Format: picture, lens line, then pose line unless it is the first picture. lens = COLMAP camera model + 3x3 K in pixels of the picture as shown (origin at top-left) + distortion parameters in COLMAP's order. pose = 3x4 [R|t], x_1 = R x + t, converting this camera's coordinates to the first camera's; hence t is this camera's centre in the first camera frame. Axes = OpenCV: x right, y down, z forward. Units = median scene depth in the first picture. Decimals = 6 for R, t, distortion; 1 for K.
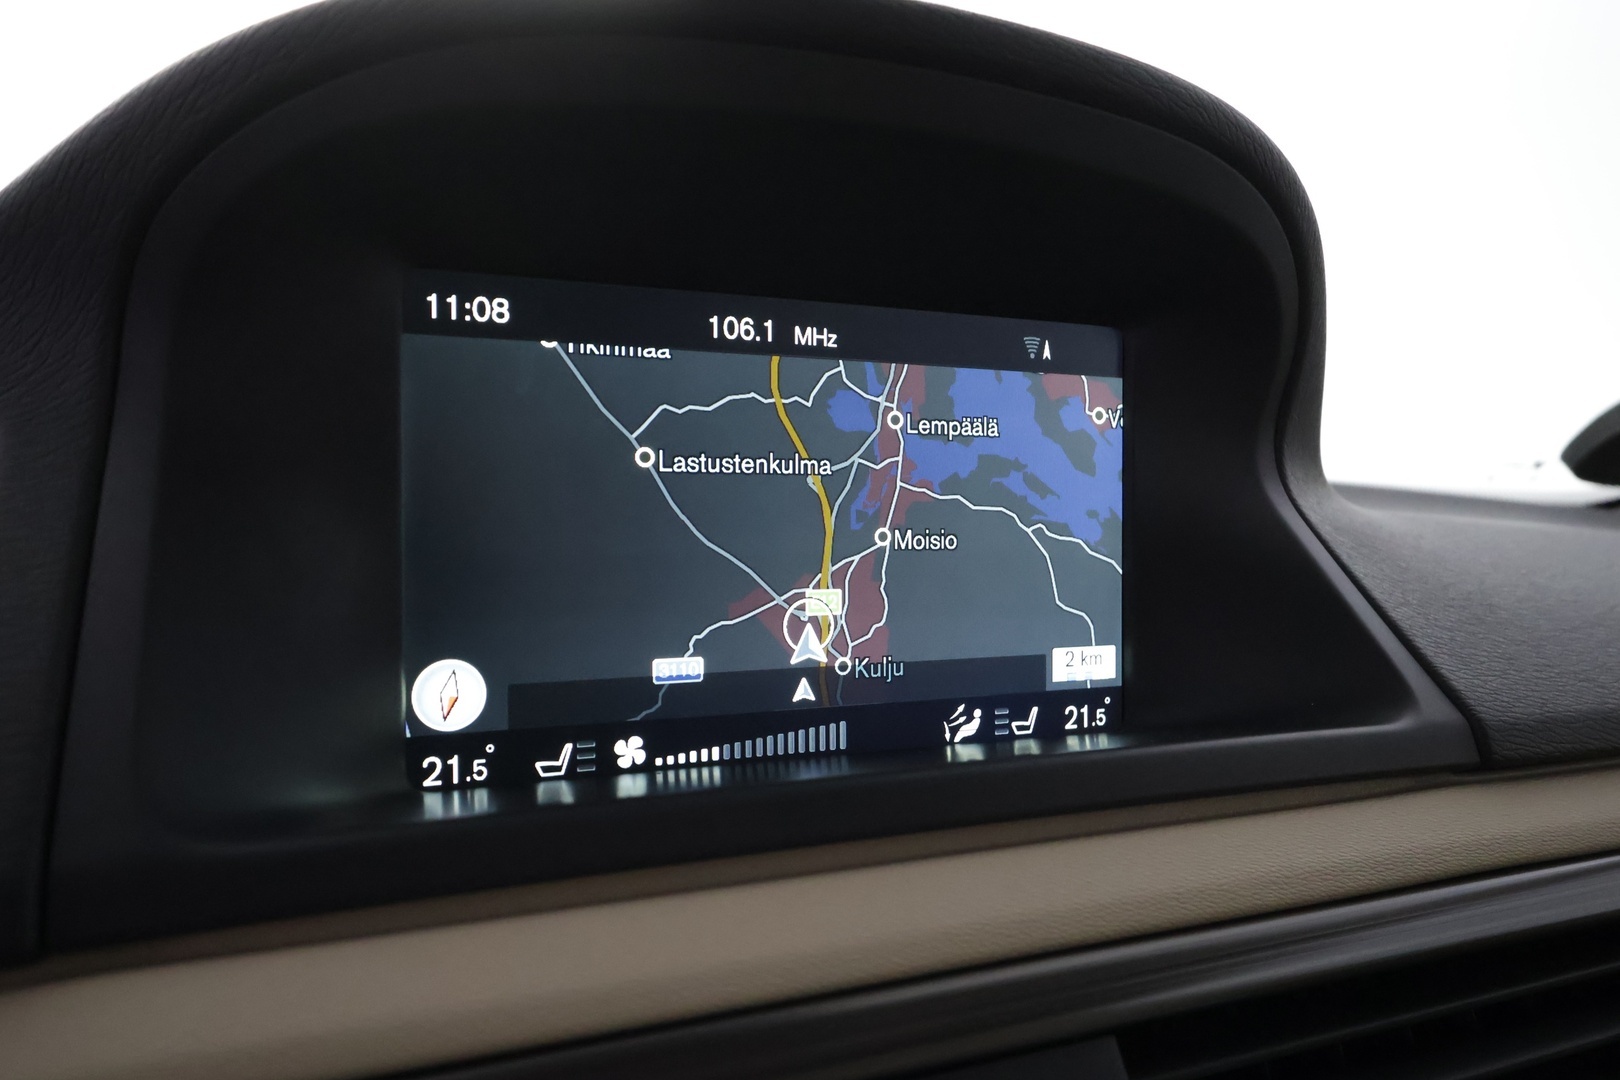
lens RADIAL K [[1200.0, 0, 807.8], [0, 1200.0, 547.6], [0, 0, 1]] dist [-0.003337, -0.005349]
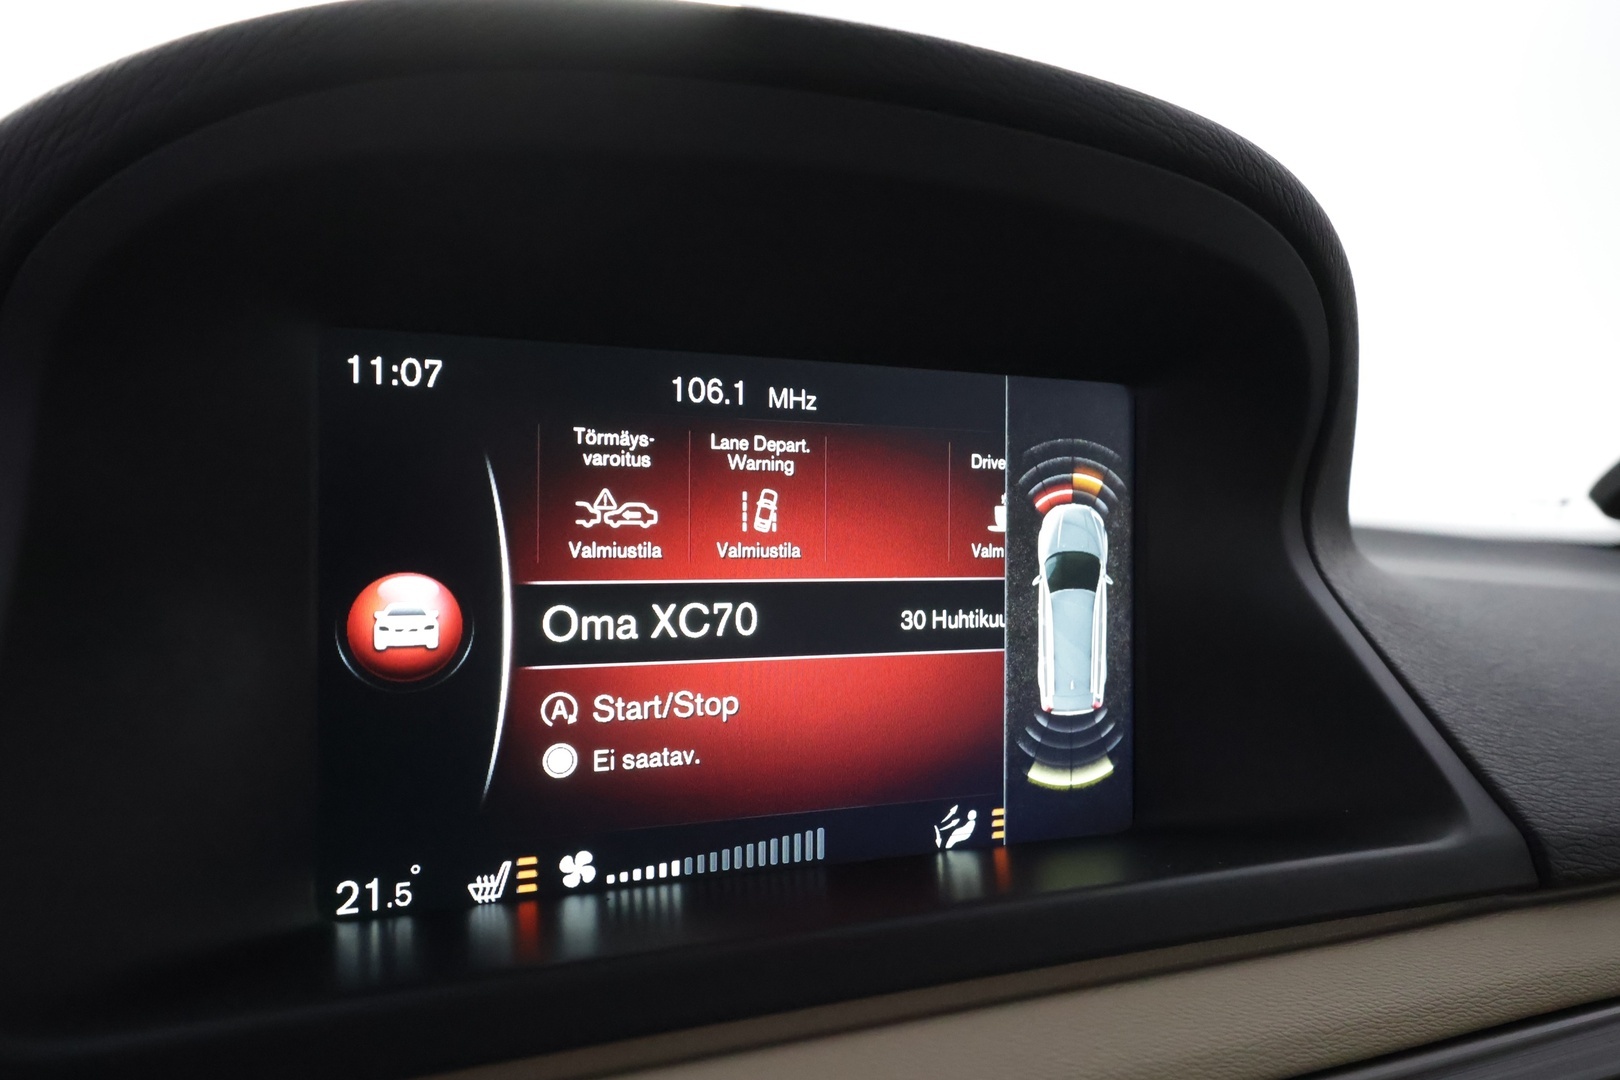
lens RADIAL K [[1200.0, 0, 811.6], [0, 1200.0, 534.6], [0, 0, 1]] dist [-0.003337, -0.005349]
pose [[0.999976, 0.006589, -0.002190, 0.023864], [-0.006628, 0.999809, -0.018367, -0.059223], [0.002068, 0.018381, 0.999829, 0.108422]]
